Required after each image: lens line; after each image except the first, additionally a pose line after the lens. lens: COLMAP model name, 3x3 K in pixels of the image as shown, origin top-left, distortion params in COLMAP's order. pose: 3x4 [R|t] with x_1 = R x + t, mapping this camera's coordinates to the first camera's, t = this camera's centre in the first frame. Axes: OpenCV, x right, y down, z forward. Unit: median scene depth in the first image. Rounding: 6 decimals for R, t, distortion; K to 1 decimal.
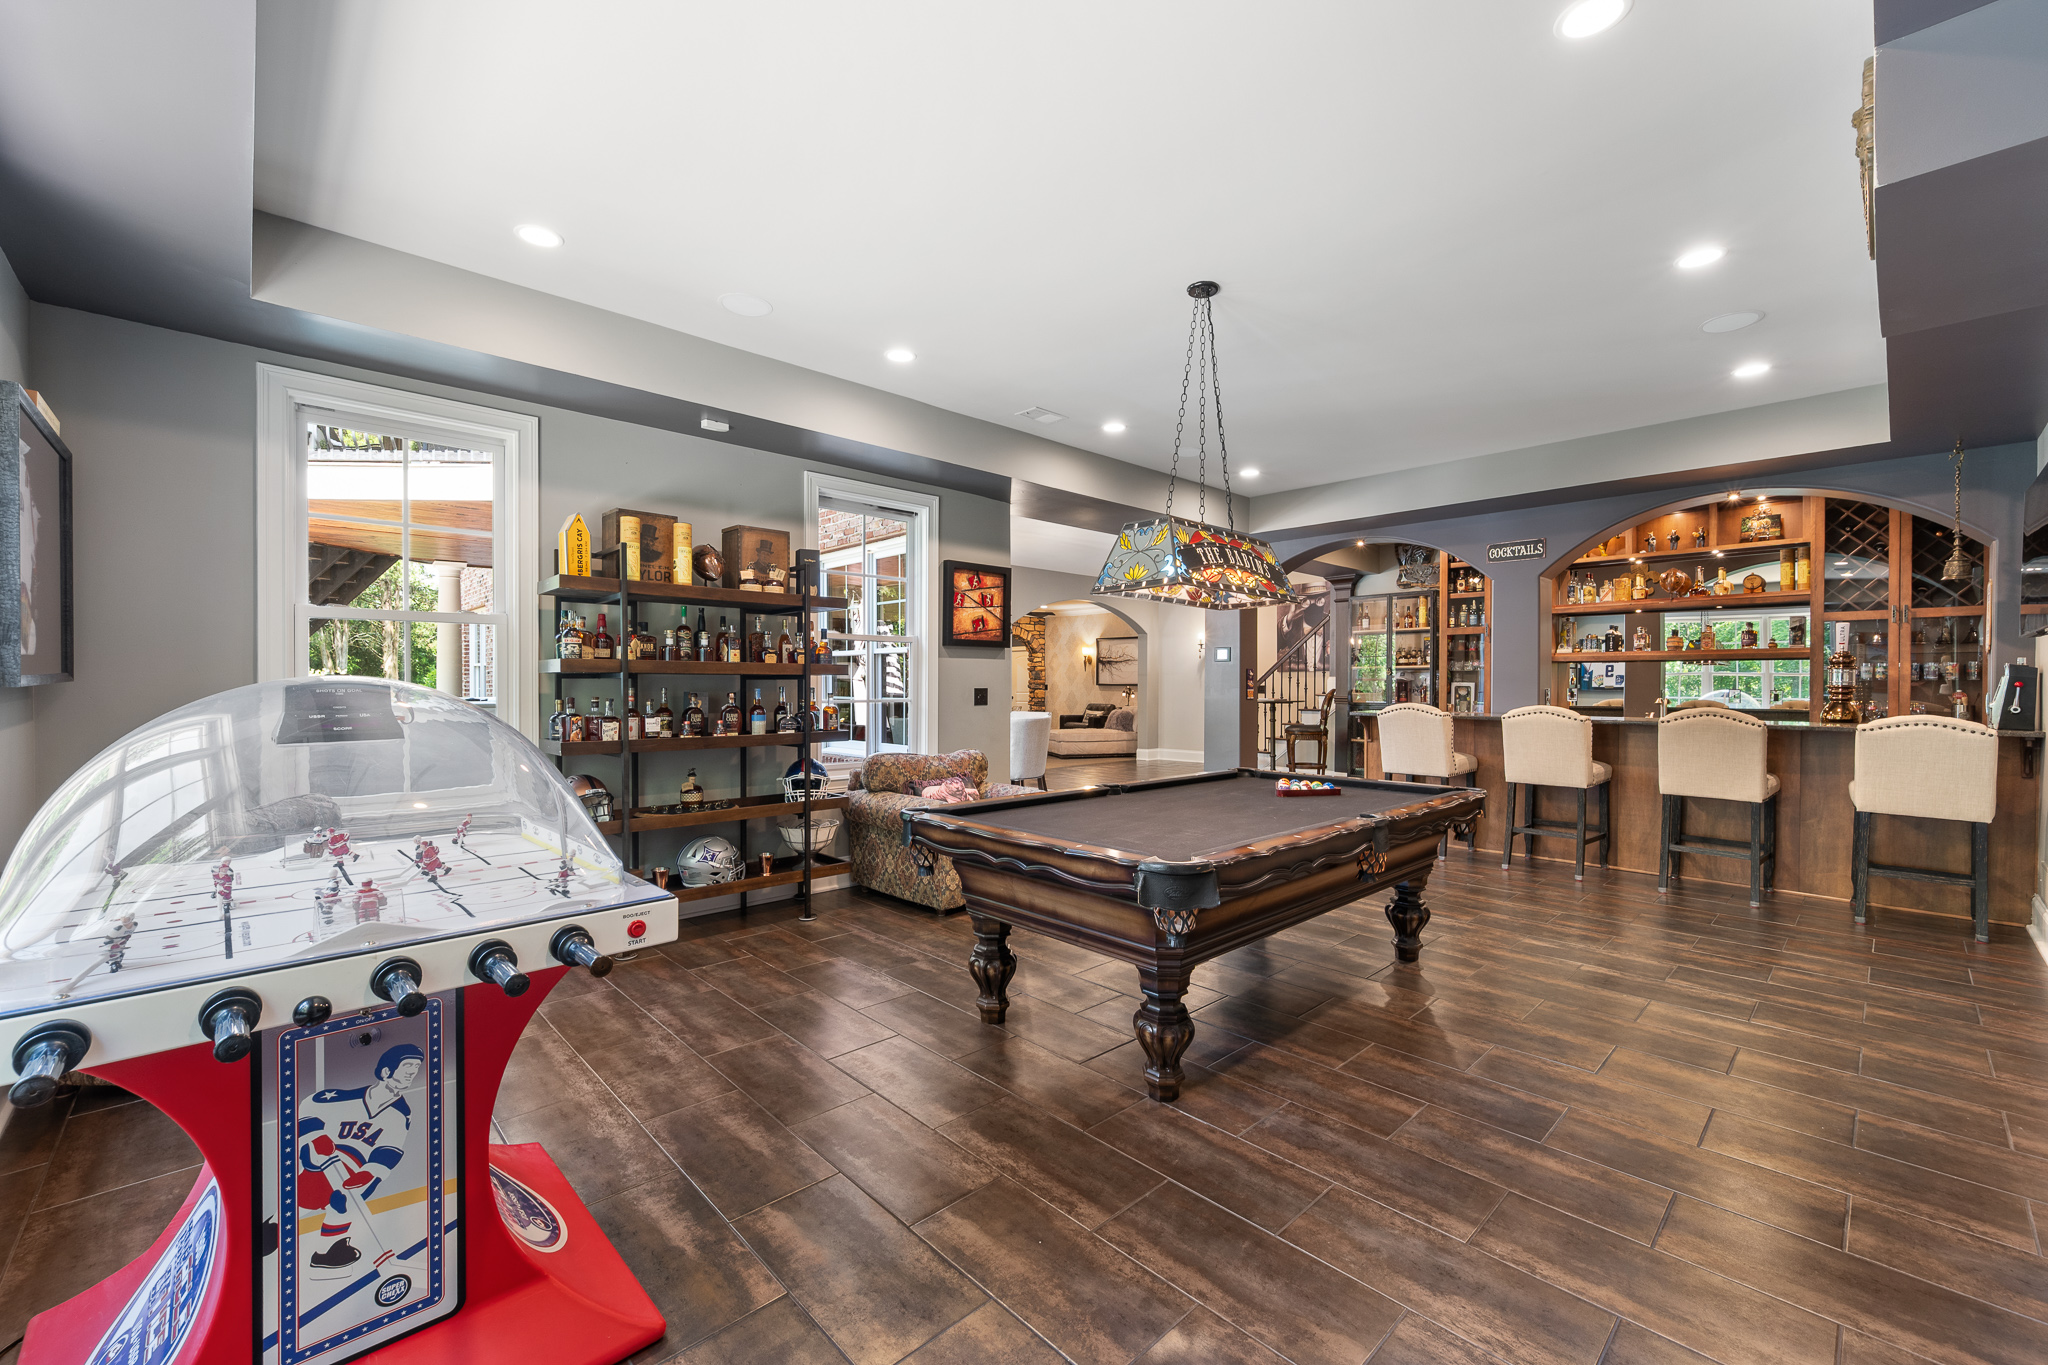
lens RADIAL K [[823.2, 0, 1024.0], [0, 823.2, 682.5], [0, 0, 1]] dist [-0.001347, 0.000077]
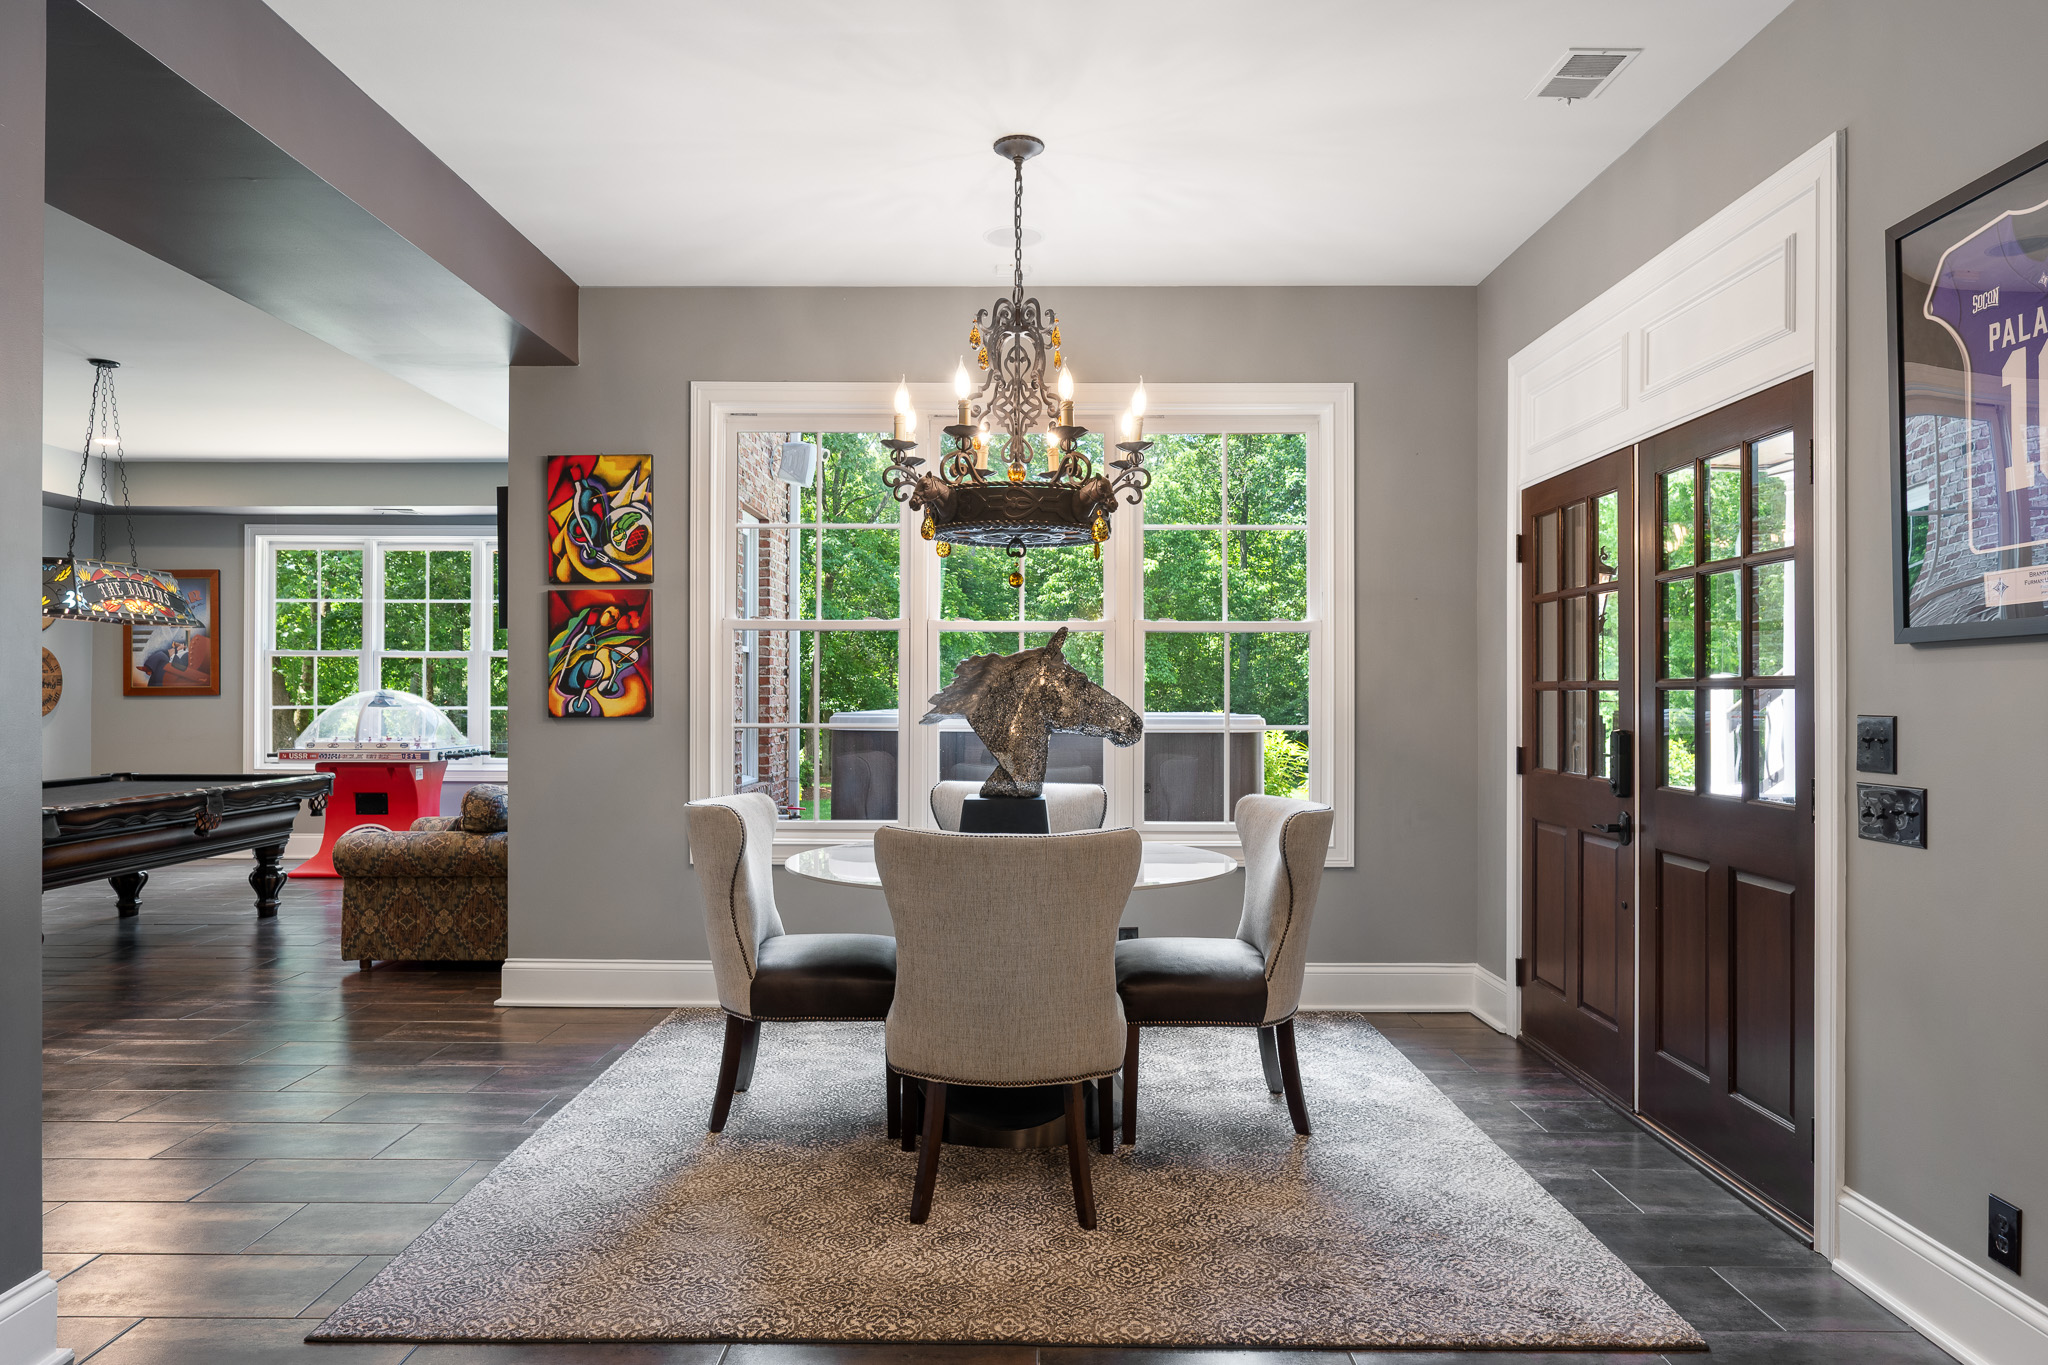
lens RADIAL K [[1313.9, 0, 1019.3], [0, 1313.9, 686.4], [0, 0, 1]] dist [-0.001294, -0.001434]
pose [[-0.688625, -0.007454, -0.725079, 0.195673], [-0.003731, 0.999970, -0.006736, 0.001167], [0.725108, -0.001933, -0.688632, 0.966083]]
